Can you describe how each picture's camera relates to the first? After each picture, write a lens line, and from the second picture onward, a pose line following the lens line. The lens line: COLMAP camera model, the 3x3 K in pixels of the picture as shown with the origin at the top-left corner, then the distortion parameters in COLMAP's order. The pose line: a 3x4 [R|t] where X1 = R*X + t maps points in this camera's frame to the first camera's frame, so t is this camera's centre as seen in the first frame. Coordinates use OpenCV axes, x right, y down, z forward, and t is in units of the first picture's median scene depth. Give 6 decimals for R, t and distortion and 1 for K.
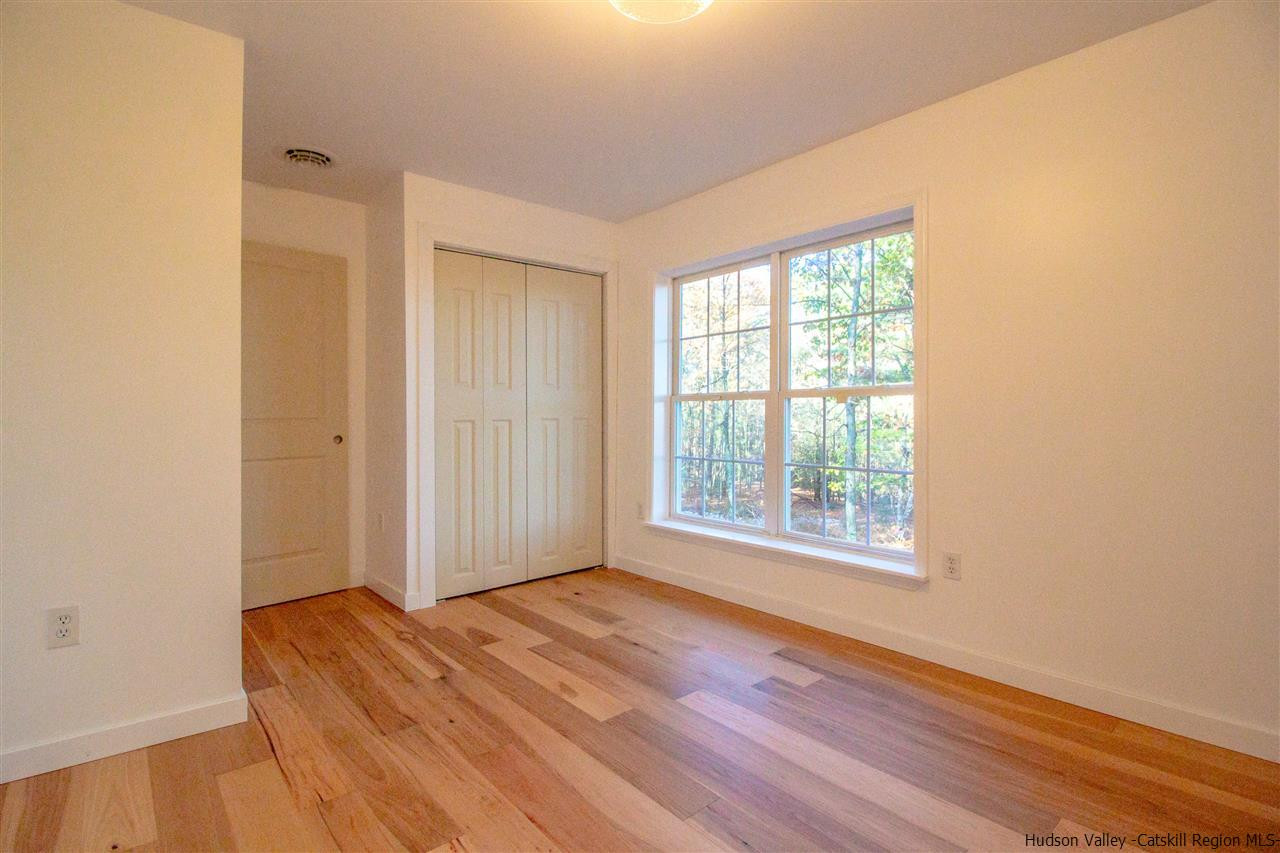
lens RADIAL K [[622.3, 0, 630.9], [0, 622.3, 416.3], [0, 0, 1]] dist [0.000644, -0.000383]
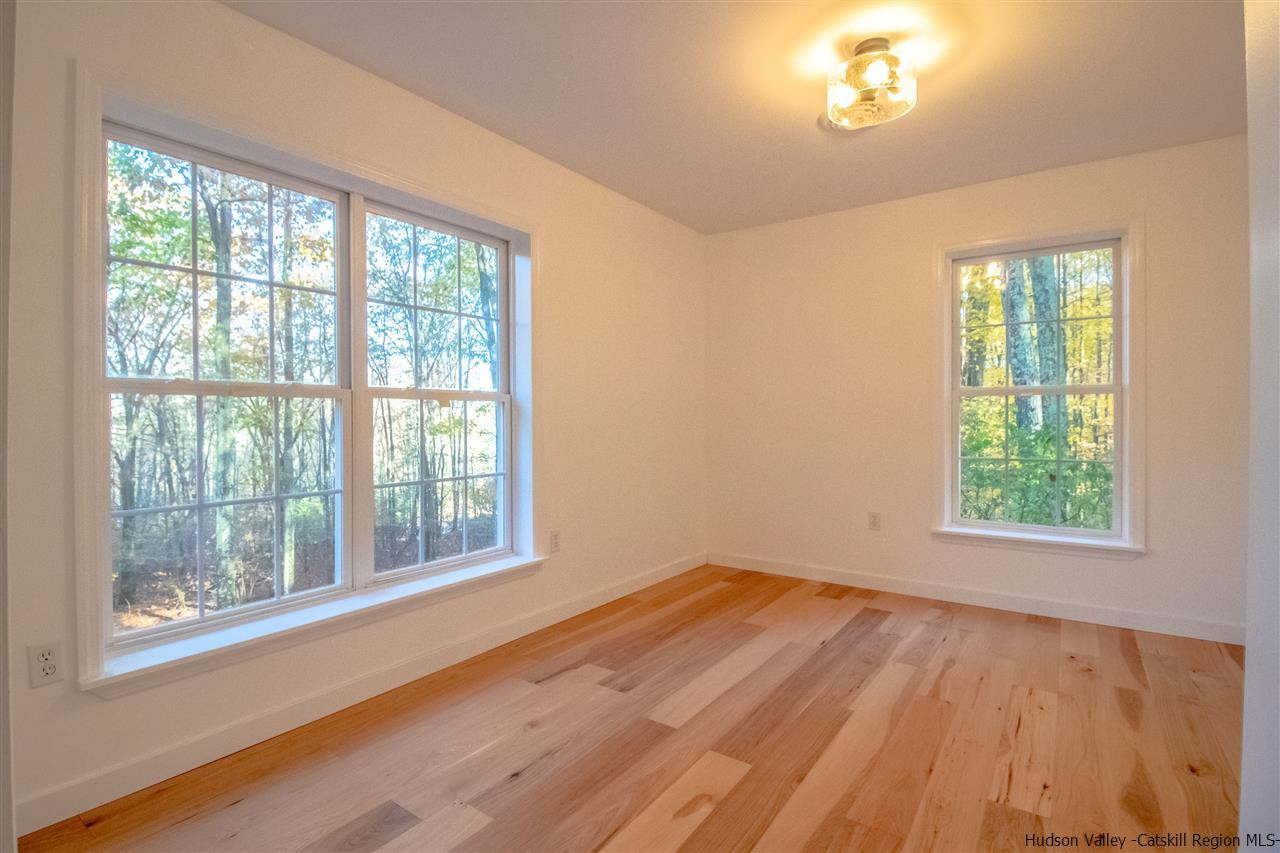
lens RADIAL K [[622.3, 0, 633.8], [0, 622.3, 424.7], [0, 0, 1]] dist [0.000644, -0.000383]
pose [[-0.253794, -0.006941, 0.967233, -0.749291], [0.011793, 0.999878, 0.010269, -0.001307], [-0.967186, 0.014013, -0.253681, 1.211668]]
